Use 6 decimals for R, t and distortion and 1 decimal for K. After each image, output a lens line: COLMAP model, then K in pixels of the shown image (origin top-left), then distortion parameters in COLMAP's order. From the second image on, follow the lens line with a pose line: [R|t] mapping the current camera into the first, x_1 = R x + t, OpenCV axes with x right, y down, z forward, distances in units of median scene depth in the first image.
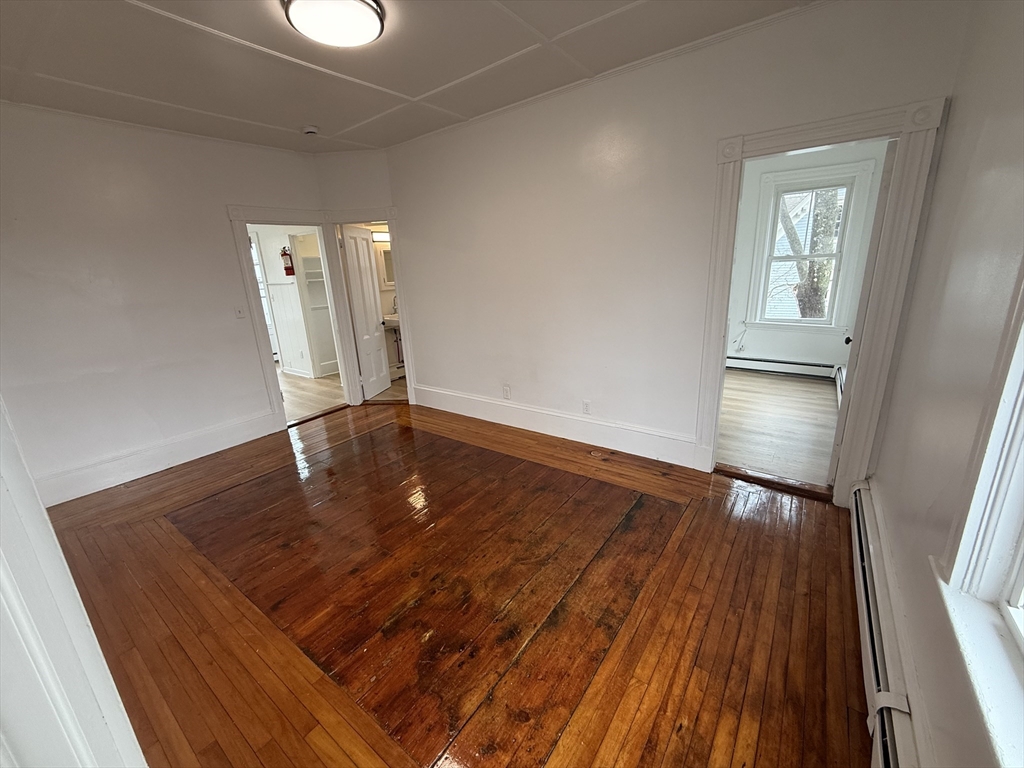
lens RADIAL K [[407.4, 0, 508.0], [0, 407.4, 383.6], [0, 0, 1]] dist [-0.001313, 0.000532]
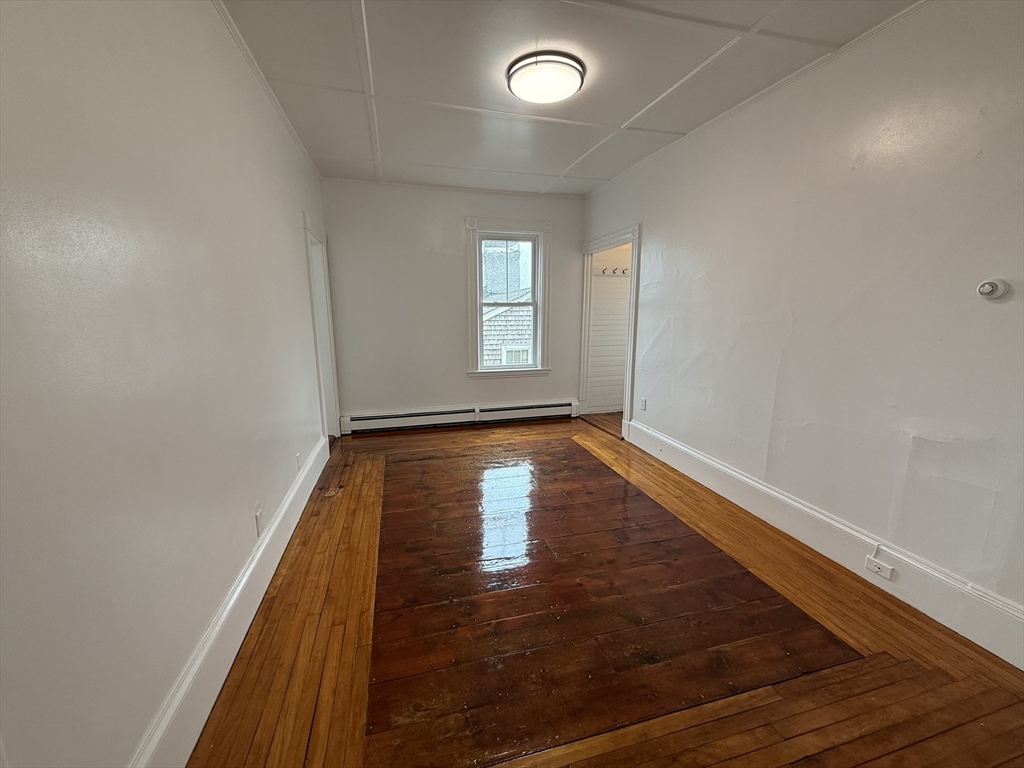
lens RADIAL K [[407.4, 0, 508.0], [0, 407.4, 383.6], [0, 0, 1]] dist [-0.001313, 0.000532]
pose [[-0.788619, -0.060418, 0.611907, -0.877075], [0.200311, 0.915630, 0.348565, -0.400754], [-0.581340, 0.397457, -0.709981, 1.774666]]
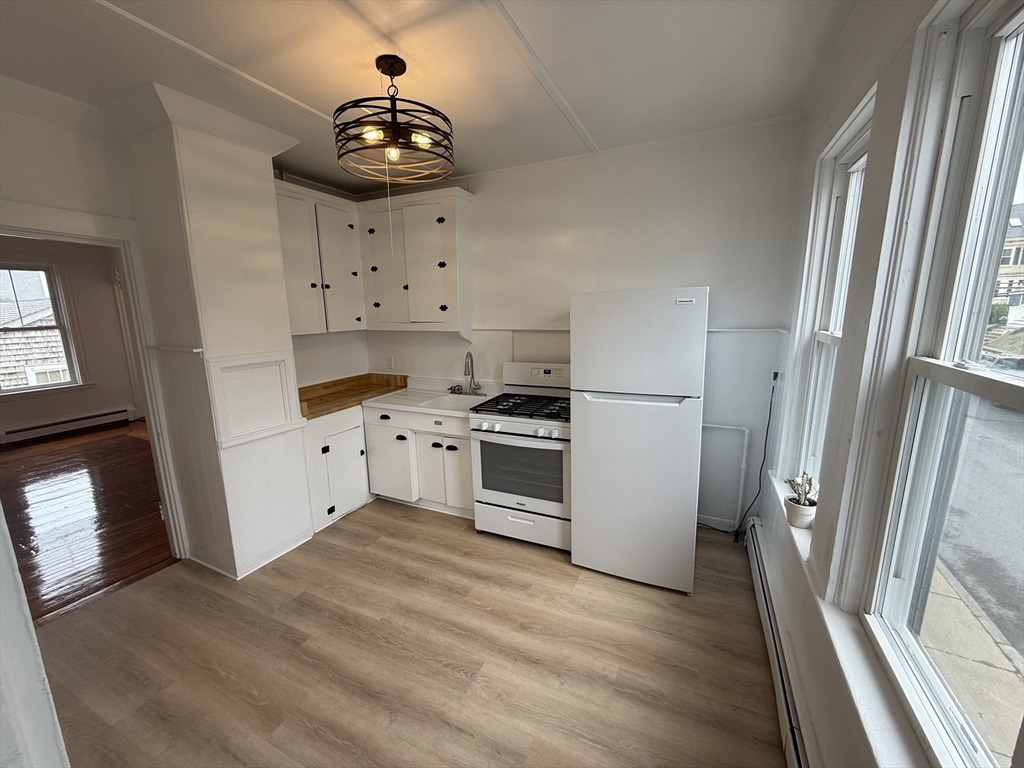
lens RADIAL K [[407.4, 0, 508.0], [0, 407.4, 383.6], [0, 0, 1]] dist [-0.001313, 0.000532]
pose [[-0.978601, 0.095985, -0.182010, -1.706804], [0.004987, 0.895341, 0.445354, -0.746363], [0.205709, 0.434916, -0.876660, 2.730724]]
